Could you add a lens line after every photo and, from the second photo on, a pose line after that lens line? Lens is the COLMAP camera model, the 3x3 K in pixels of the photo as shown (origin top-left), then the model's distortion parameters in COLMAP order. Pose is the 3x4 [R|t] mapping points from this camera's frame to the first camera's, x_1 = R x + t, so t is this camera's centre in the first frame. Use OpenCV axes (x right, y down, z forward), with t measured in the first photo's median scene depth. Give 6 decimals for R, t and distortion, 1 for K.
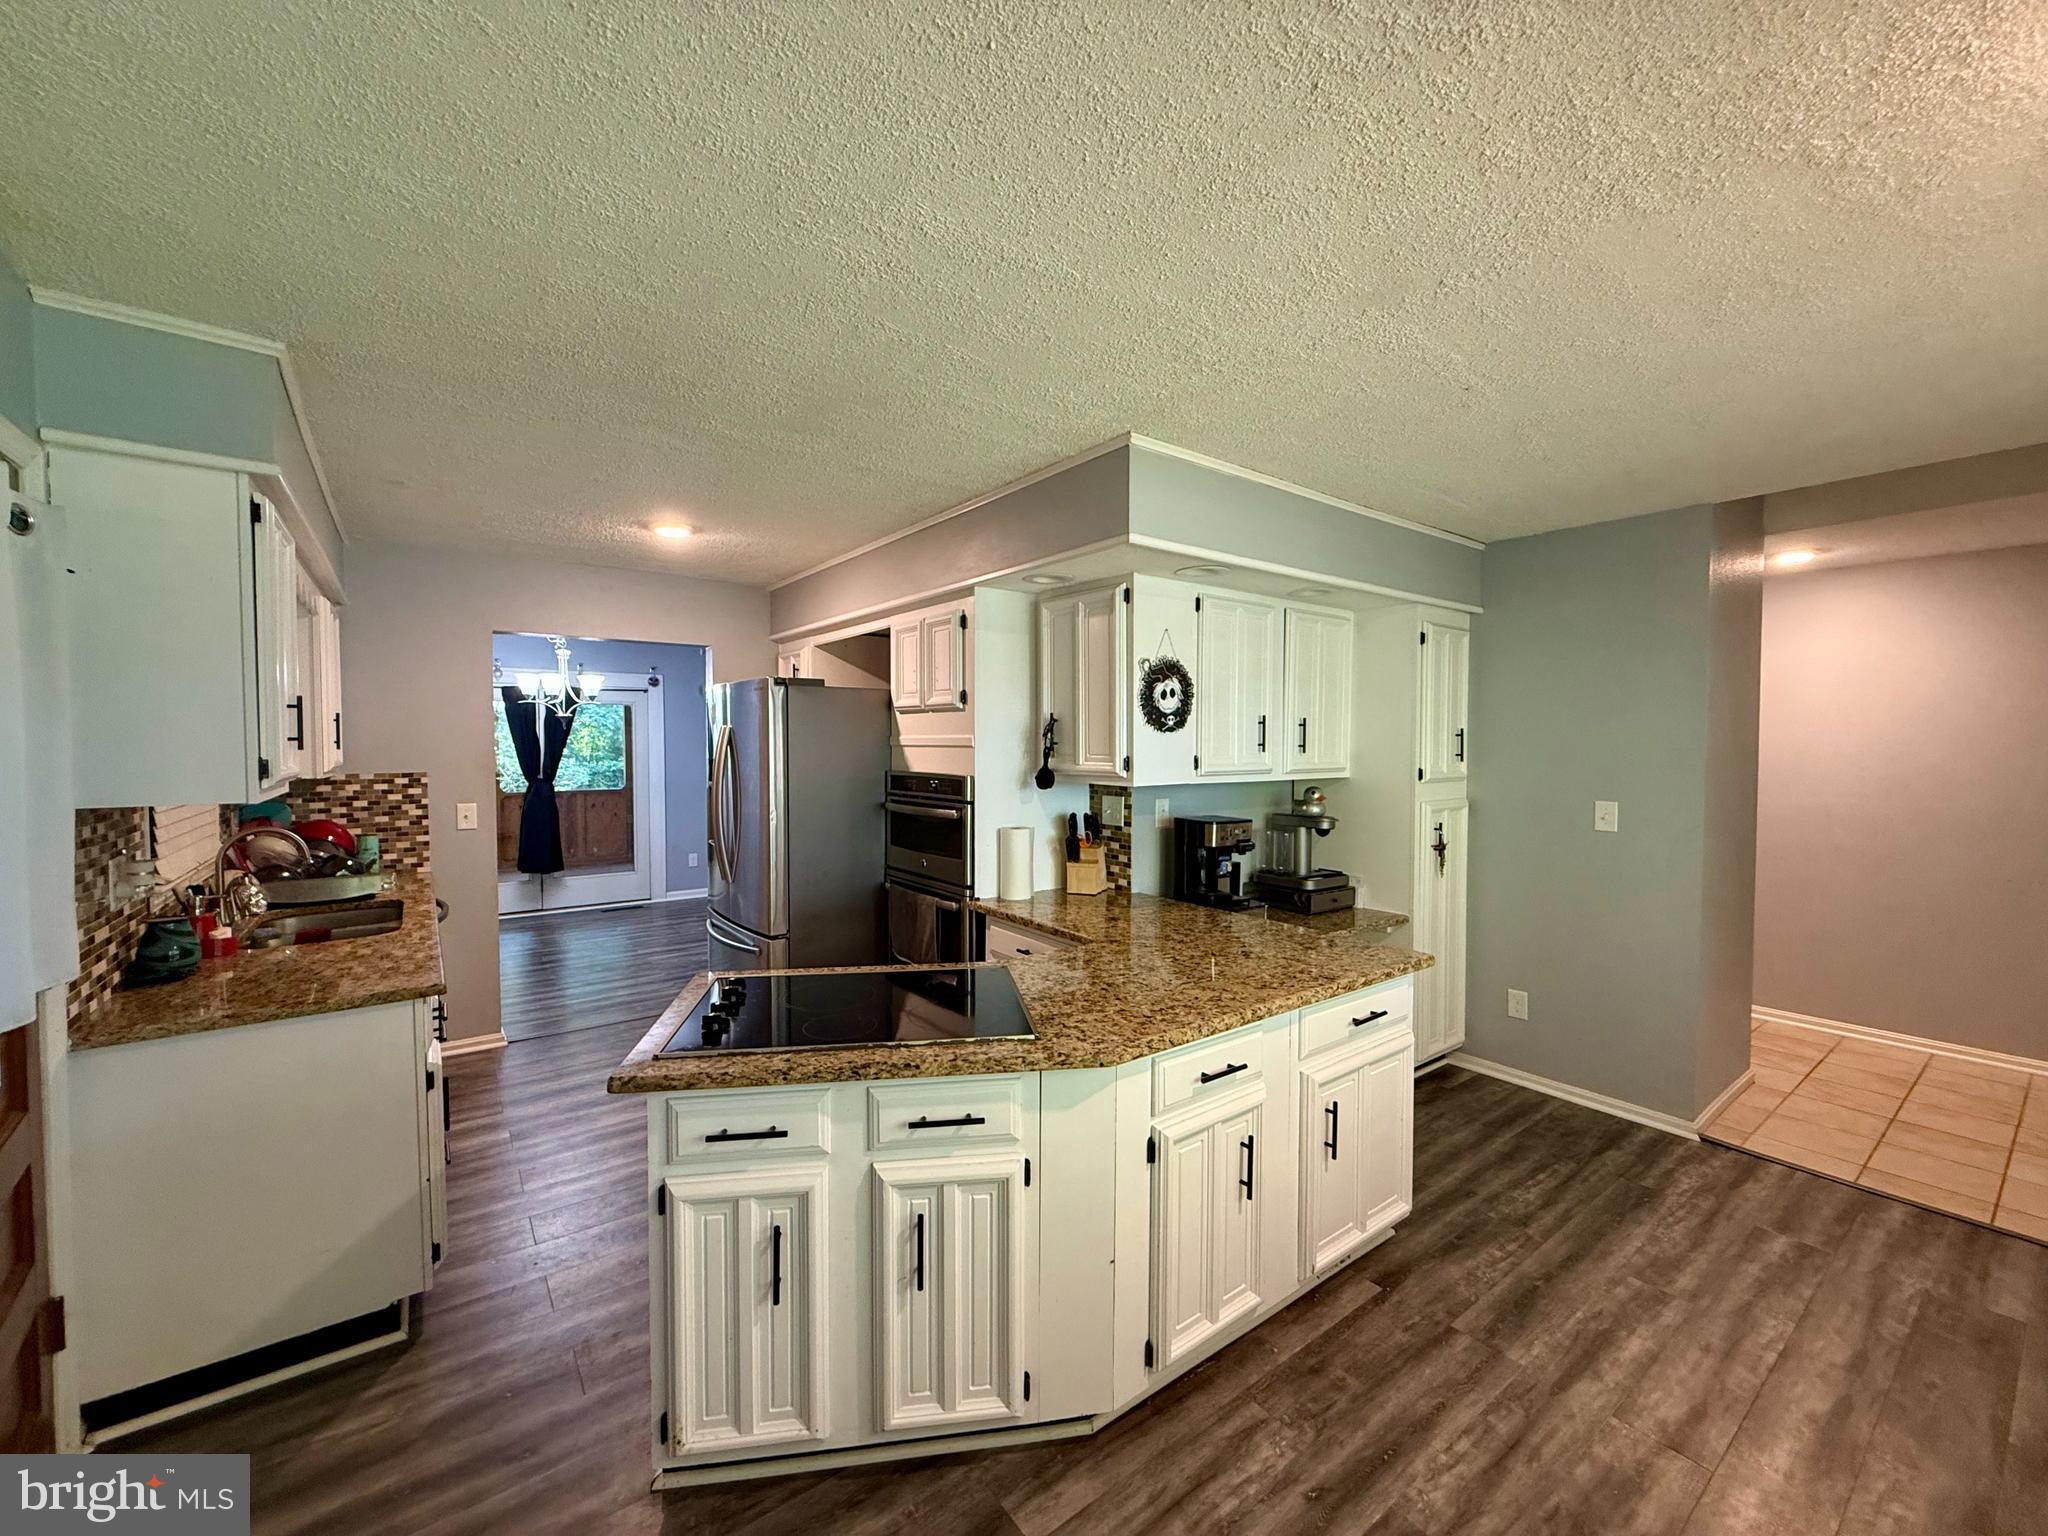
lens RADIAL K [[813.6, 0, 1017.8], [0, 813.6, 770.2], [0, 0, 1]] dist [0.000876, -0.000227]
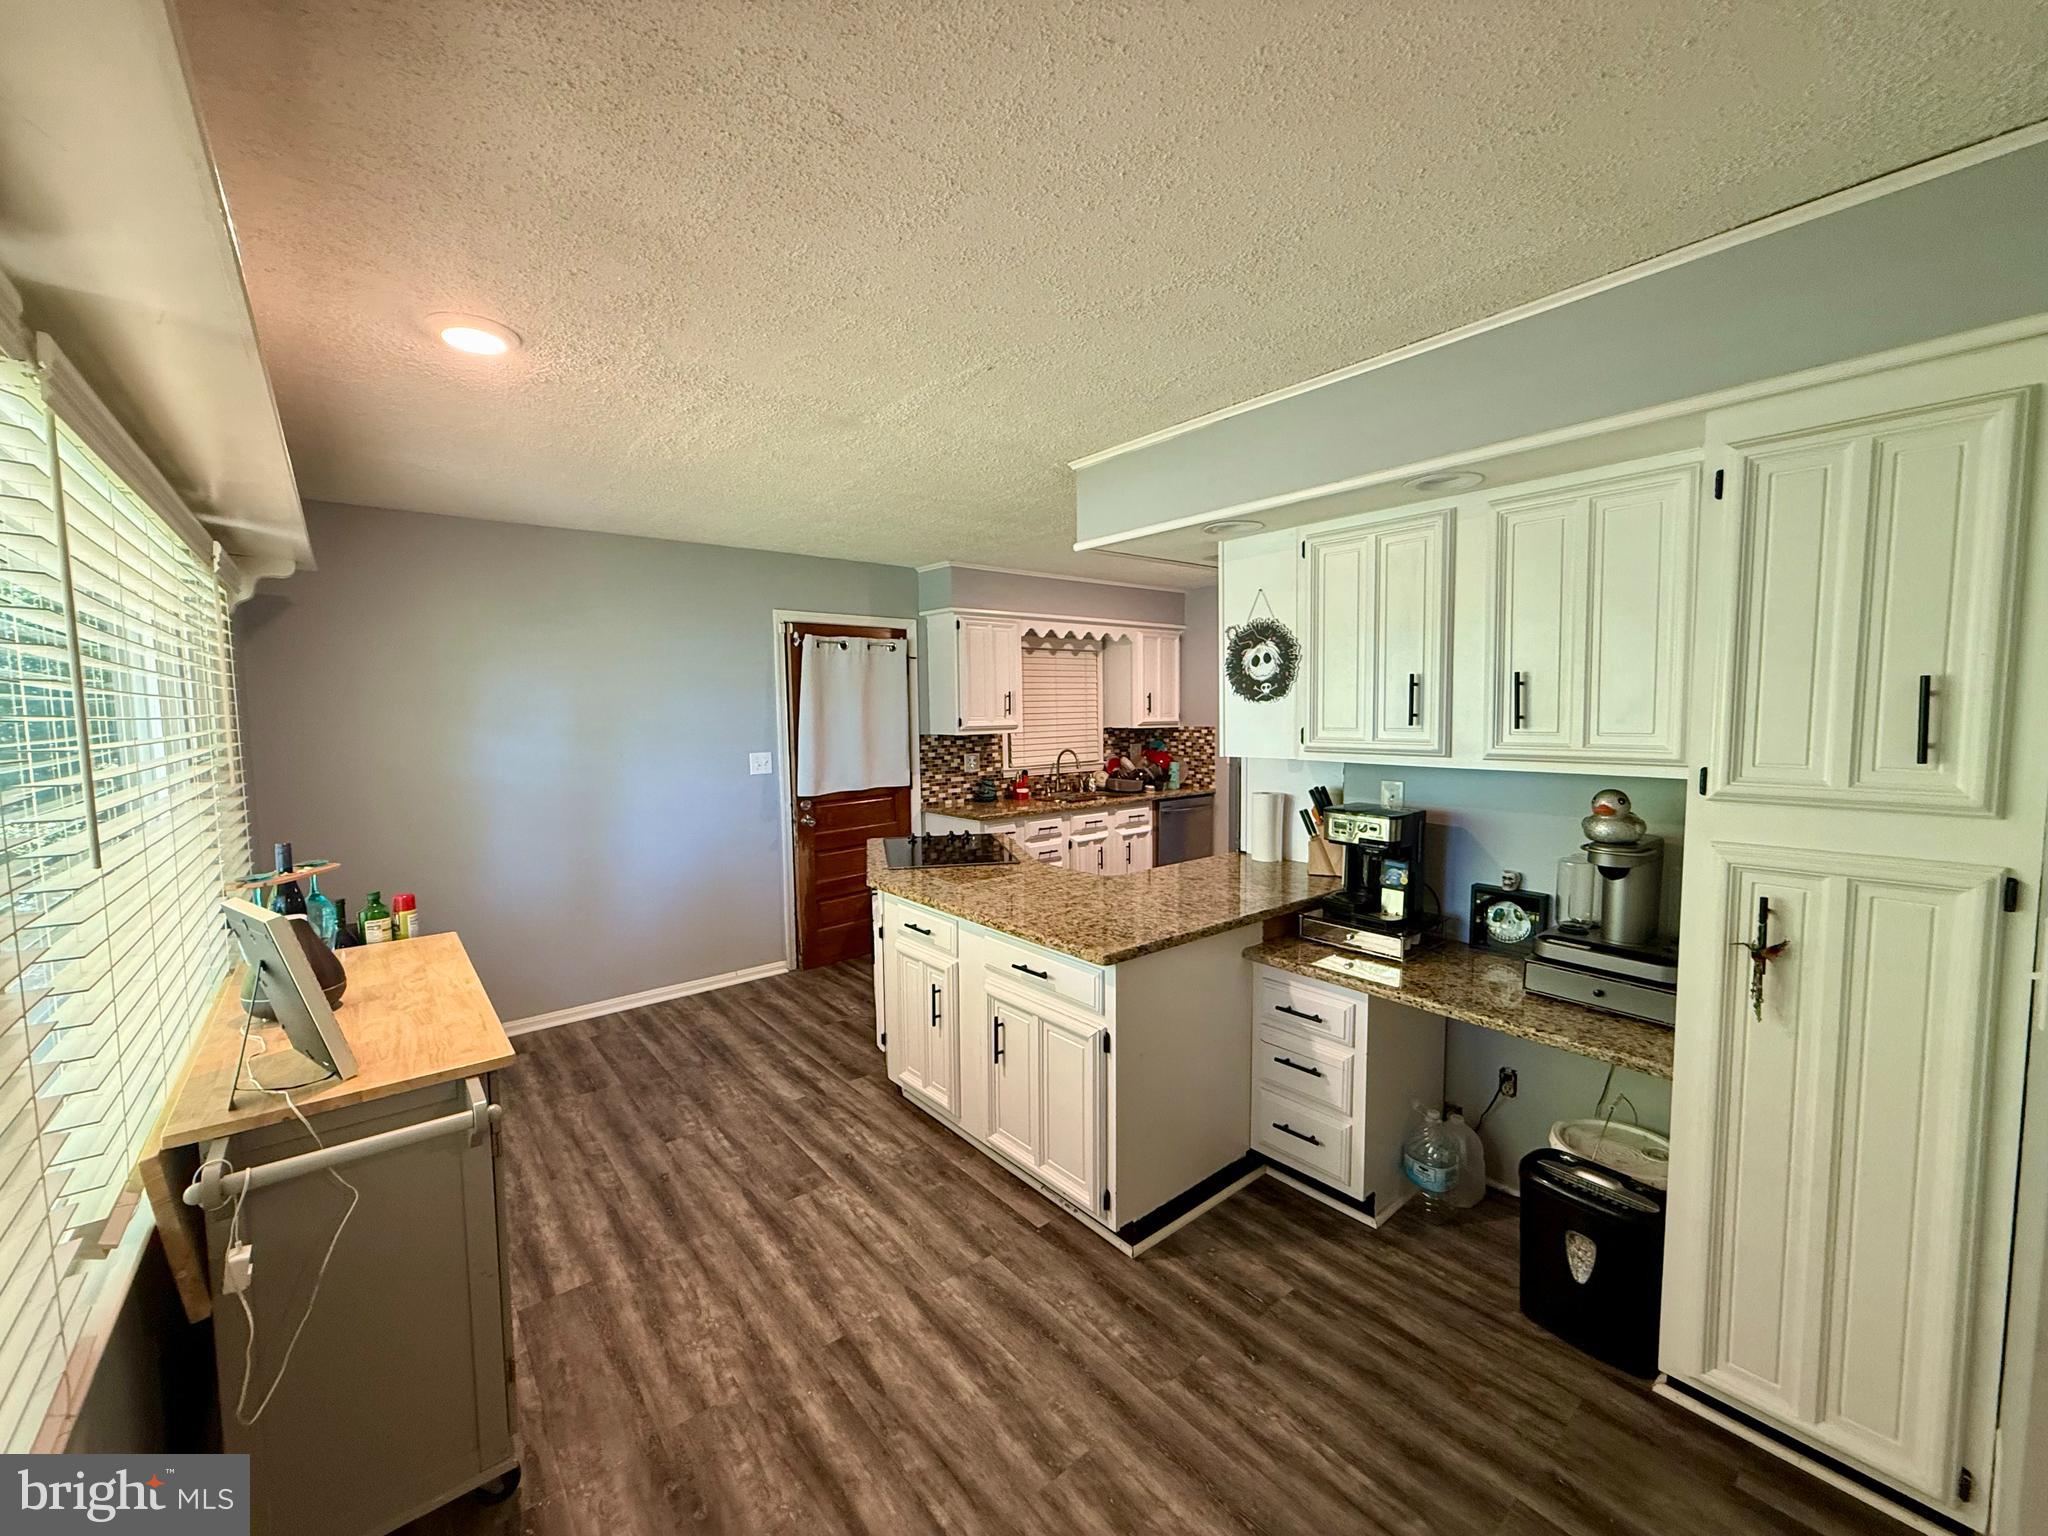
lens RADIAL K [[813.6, 0, 1020.3], [0, 813.6, 766.9], [0, 0, 1]] dist [0.000876, -0.000227]
pose [[0.047573, 0.073113, -0.996188, 1.117841], [-0.019201, 0.997200, 0.072270, -0.034499], [0.998683, 0.015690, 0.048844, 0.694606]]
